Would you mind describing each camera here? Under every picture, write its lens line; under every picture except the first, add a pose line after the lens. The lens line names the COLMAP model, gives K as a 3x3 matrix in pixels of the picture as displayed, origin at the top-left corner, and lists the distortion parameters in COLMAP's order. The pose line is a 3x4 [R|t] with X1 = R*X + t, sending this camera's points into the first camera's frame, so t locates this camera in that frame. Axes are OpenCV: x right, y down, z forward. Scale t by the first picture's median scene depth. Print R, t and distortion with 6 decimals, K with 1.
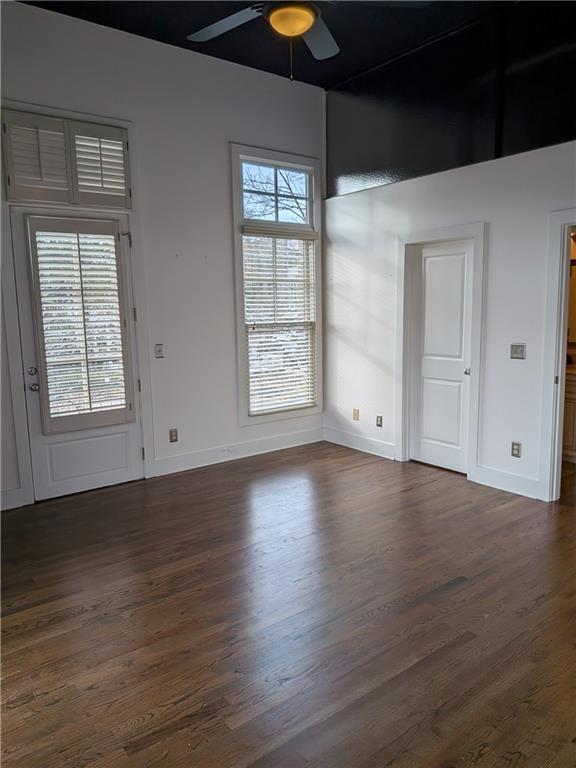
lens RADIAL K [[554.2, 0, 287.9], [0, 554.2, 377.6], [0, 0, 1]] dist [0.062488, -0.096731]
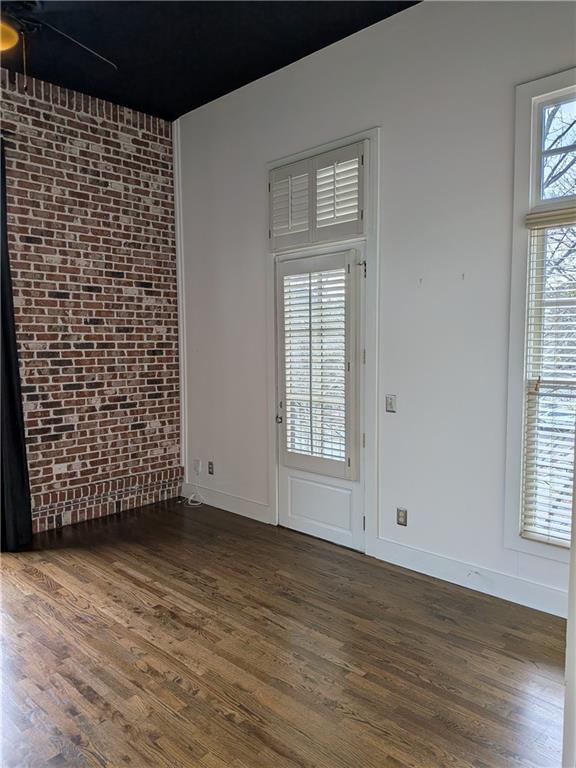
lens RADIAL K [[554.2, 0, 273.2], [0, 554.2, 383.0], [0, 0, 1]] dist [0.062488, -0.096731]
pose [[0.142352, 0.097638, -0.984989, 0.563774], [-0.122462, 0.989215, 0.080358, -0.131253], [0.982211, 0.109184, 0.152773, 0.775247]]
